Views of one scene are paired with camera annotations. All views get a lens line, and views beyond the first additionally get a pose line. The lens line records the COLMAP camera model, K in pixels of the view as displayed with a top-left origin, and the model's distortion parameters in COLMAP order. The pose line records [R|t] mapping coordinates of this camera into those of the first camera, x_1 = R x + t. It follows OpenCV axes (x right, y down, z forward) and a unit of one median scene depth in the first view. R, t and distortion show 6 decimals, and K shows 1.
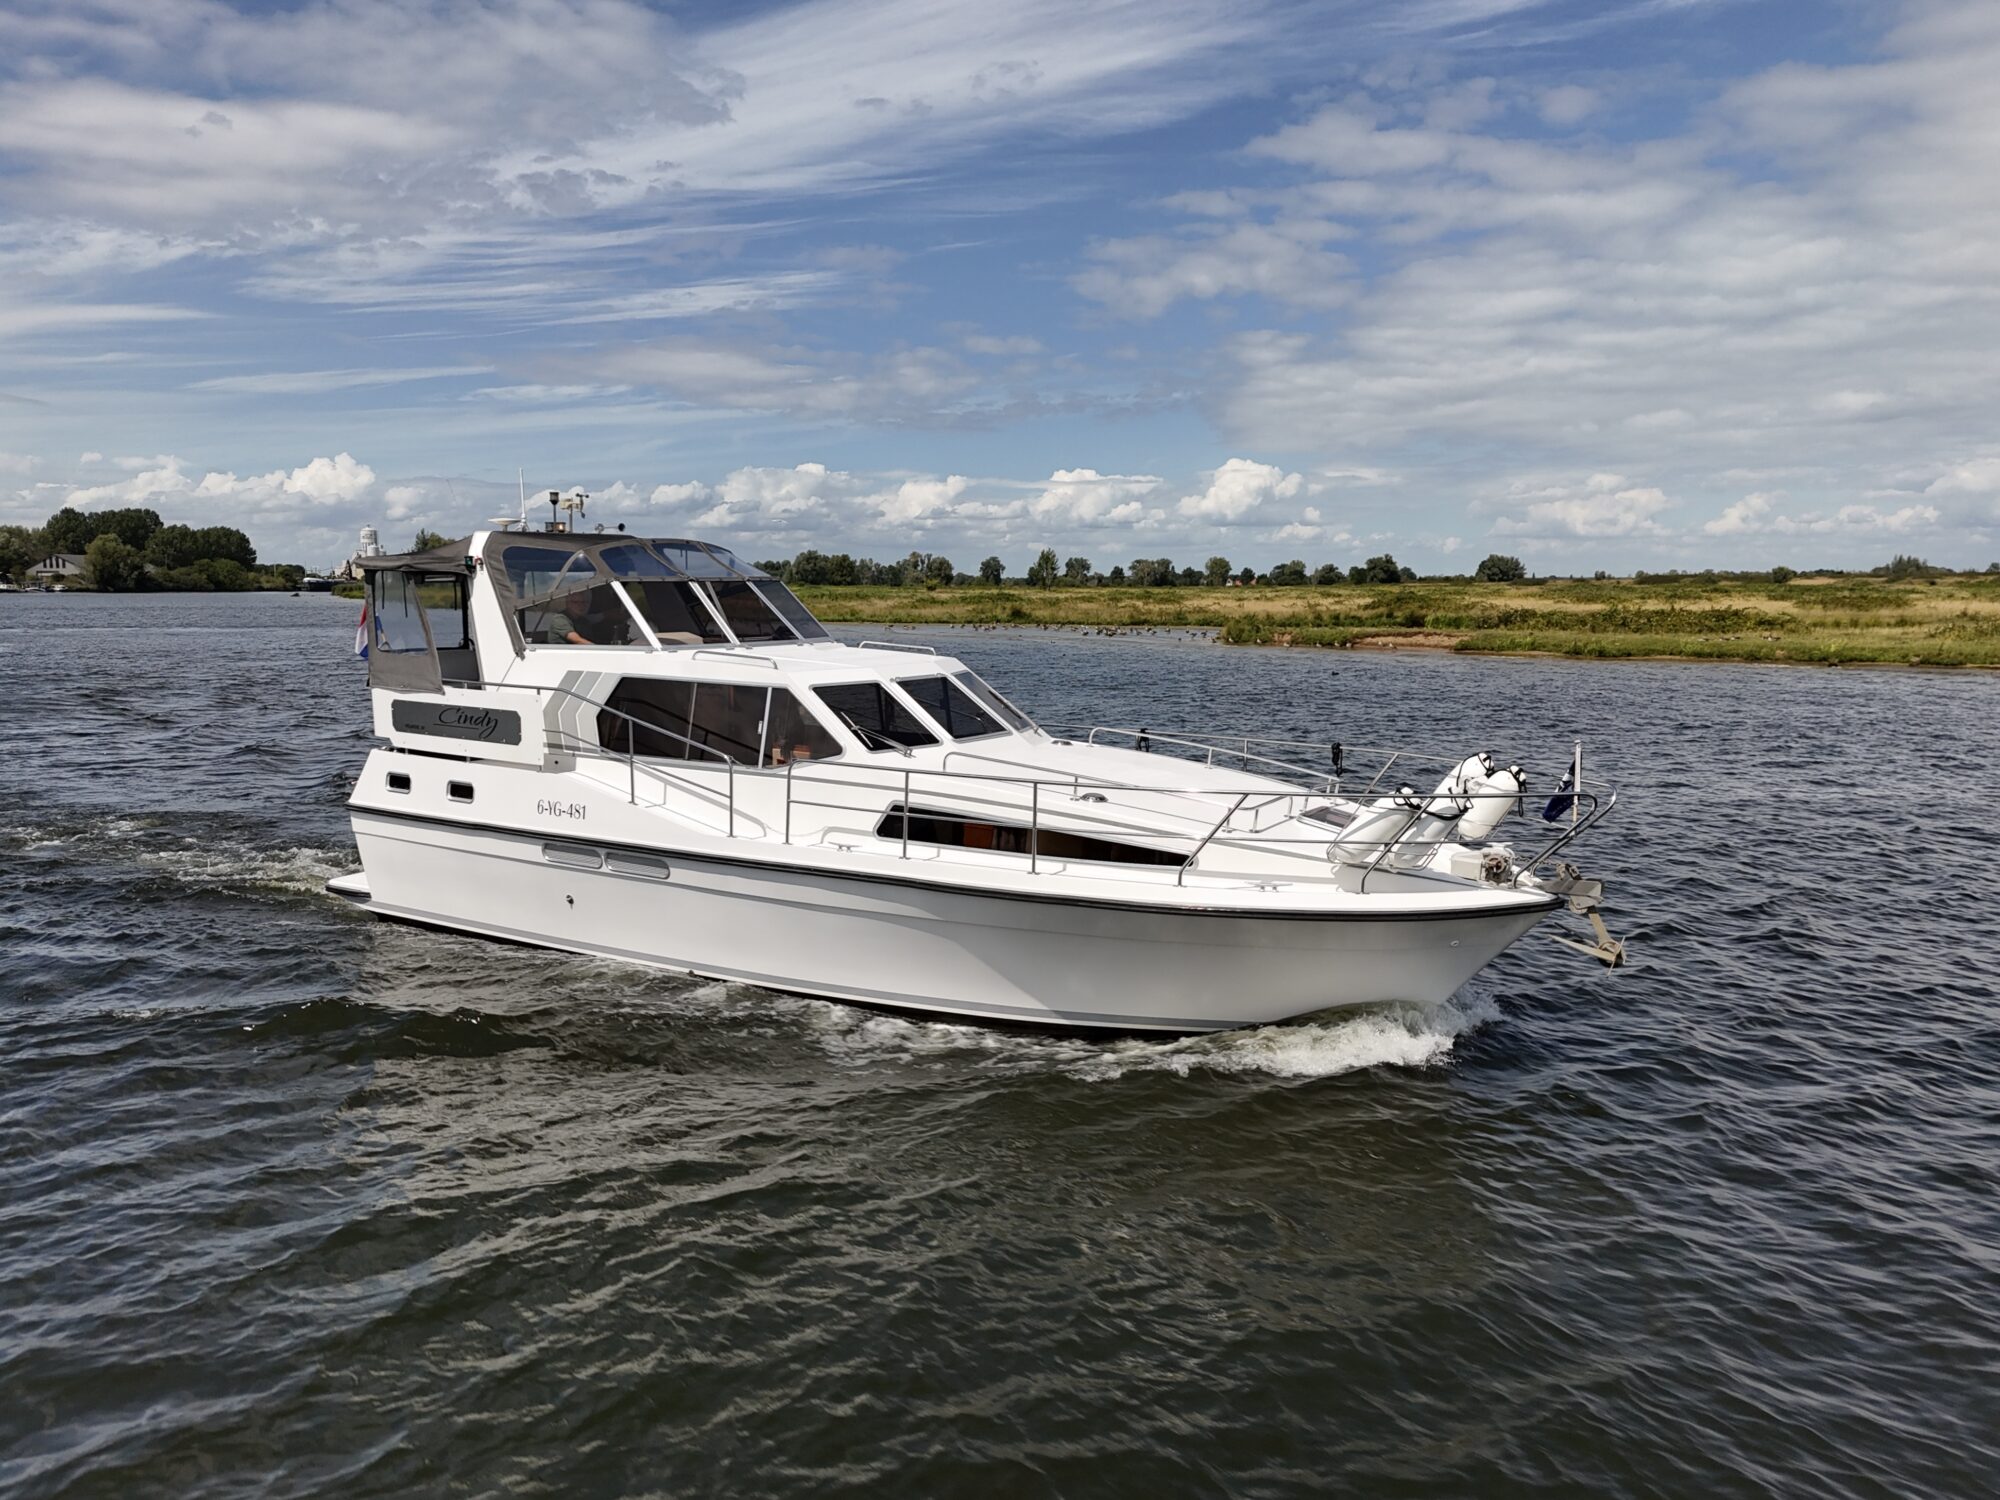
lens RADIAL K [[1533.0, 0, 1030.3], [0, 1533.0, 817.8], [0, 0, 1]] dist [0.066264, -0.056930]
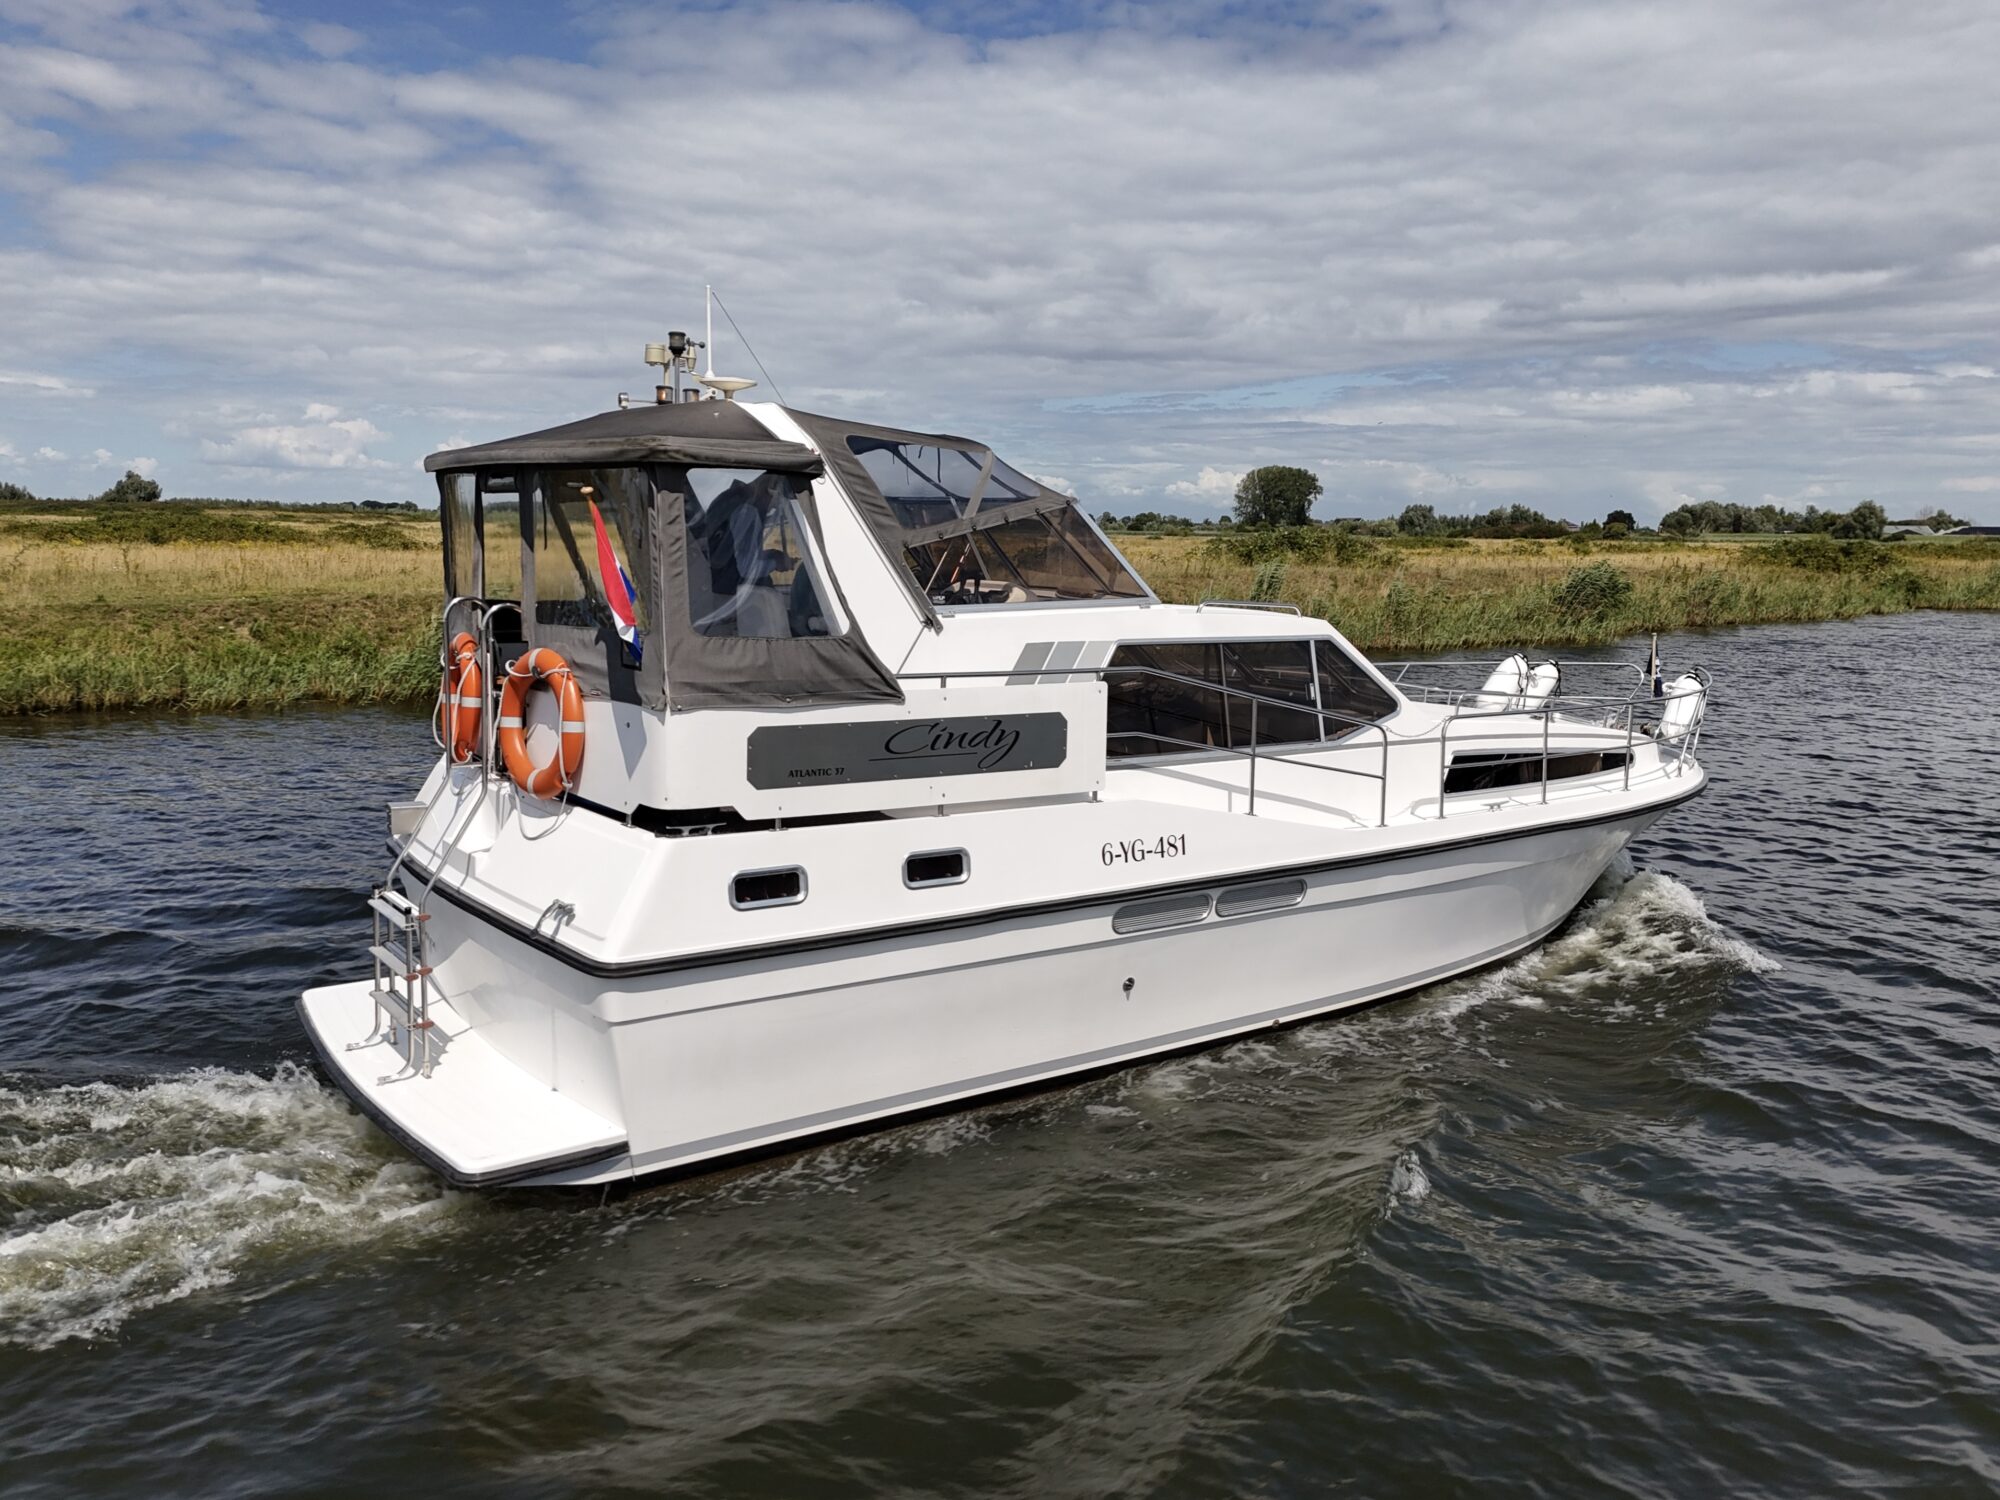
lens RADIAL K [[1615.6, 0, 1006.7], [0, 1615.6, 737.5], [0, 0, 1]] dist [0.056585, -0.043637]
pose [[0.352534, -0.122375, 0.927763, -0.895026], [0.122941, 0.988876, 0.083721, -0.110202], [-0.927688, 0.084546, 0.363657, 0.740664]]
